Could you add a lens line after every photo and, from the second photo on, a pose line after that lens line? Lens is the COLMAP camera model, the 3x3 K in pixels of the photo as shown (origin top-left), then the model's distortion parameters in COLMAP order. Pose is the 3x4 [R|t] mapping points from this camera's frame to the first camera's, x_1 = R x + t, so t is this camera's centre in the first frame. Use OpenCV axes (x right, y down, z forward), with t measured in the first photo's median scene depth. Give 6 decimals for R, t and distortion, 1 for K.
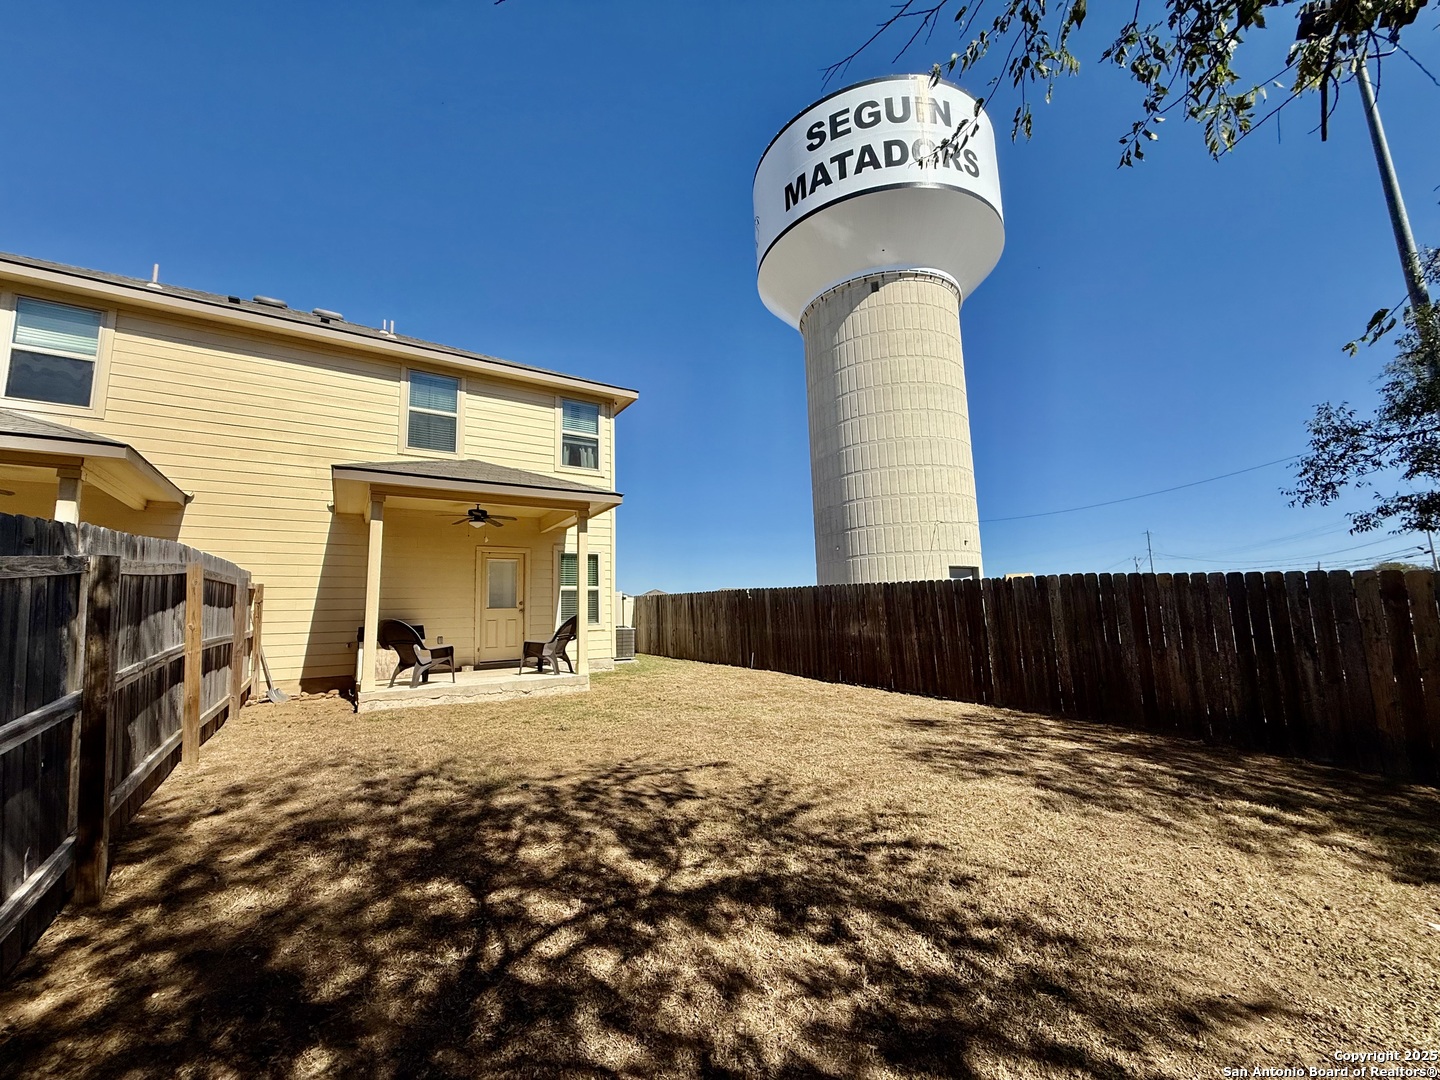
lens RADIAL K [[579.9, 0, 720.0], [0, 579.9, 540.0], [0, 0, 1]] dist [-0.000747, -0.000123]
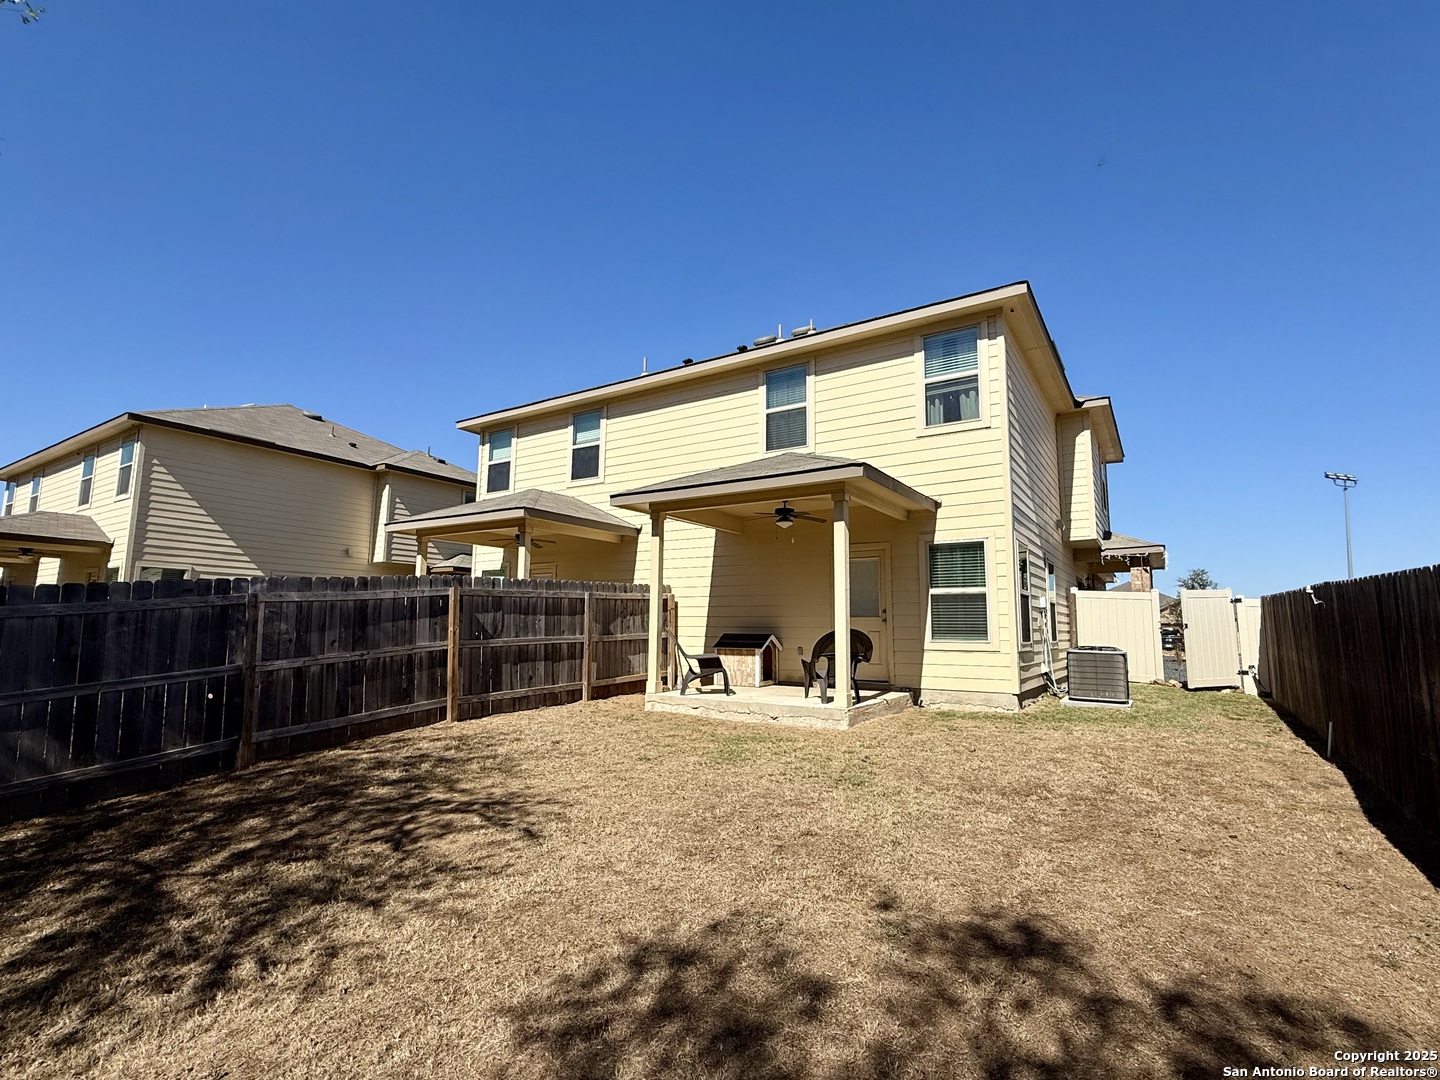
lens RADIAL K [[684.4, 0, 720.0], [0, 684.4, 540.0], [0, 0, 1]] dist [0.001730, -0.001061]
pose [[0.378602, -0.076339, -0.922406, 0.646746], [0.099885, 0.994142, -0.041278, 0.038843], [0.920154, -0.076506, 0.384009, 0.609908]]
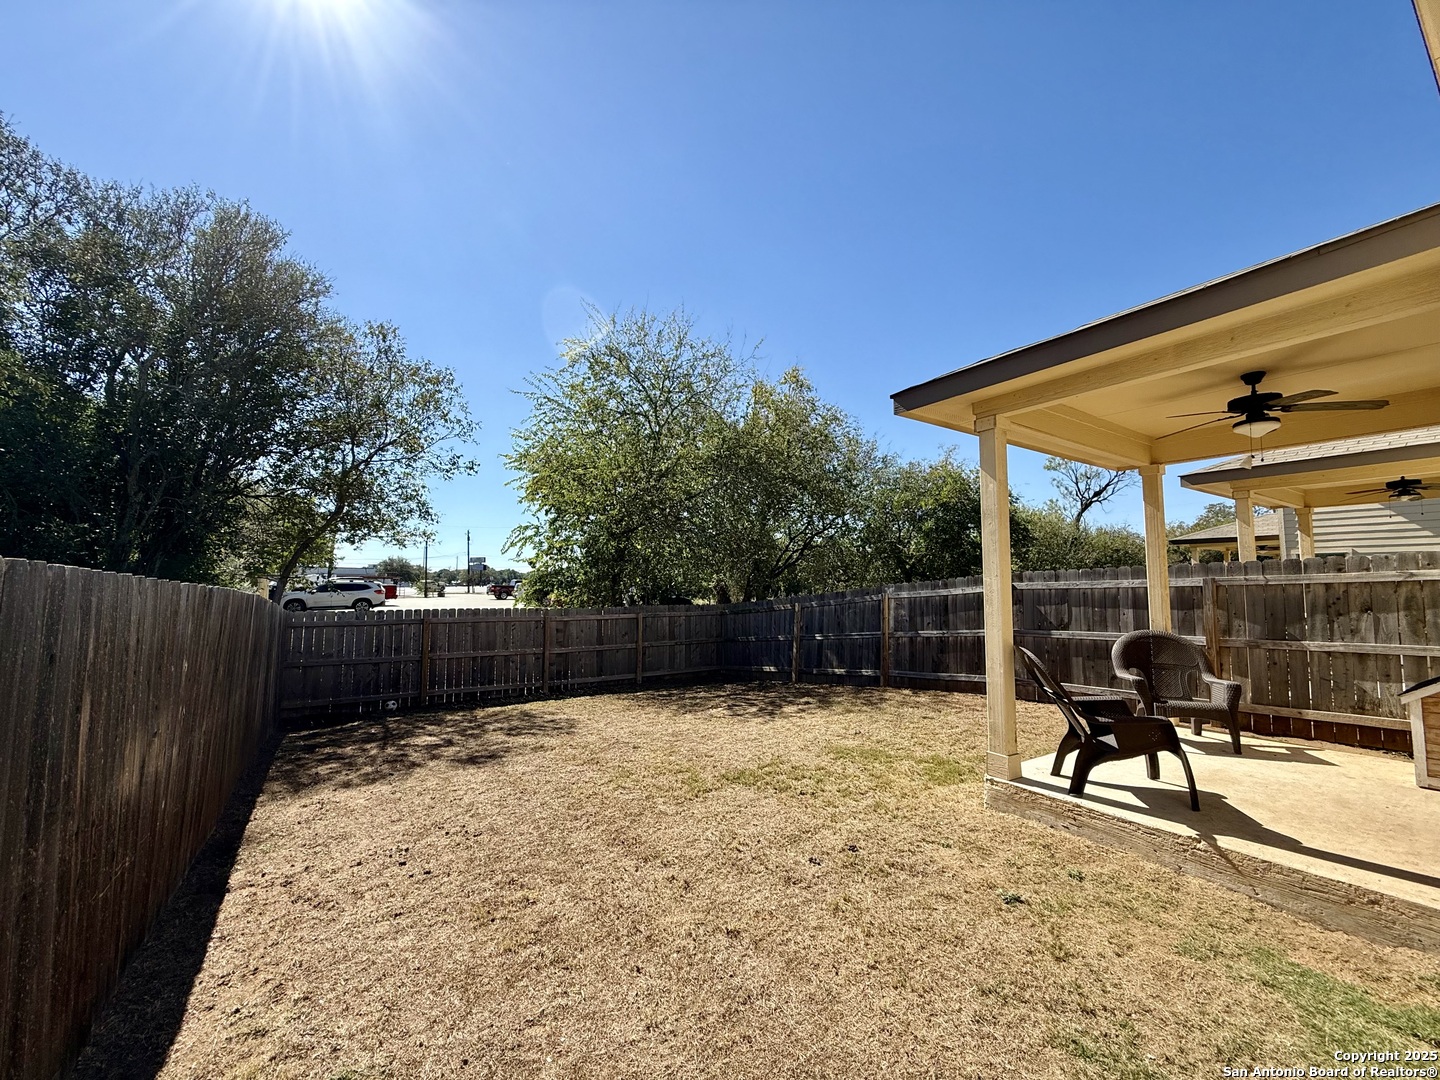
lens RADIAL K [[579.9, 0, 720.0], [0, 579.9, 540.0], [0, 0, 1]] dist [-0.000747, -0.000123]
pose [[-0.999267, 0.036390, 0.011877, -0.025858], [0.033028, 0.976489, -0.213024, 0.162549], [-0.019349, -0.212475, -0.976975, 1.735407]]
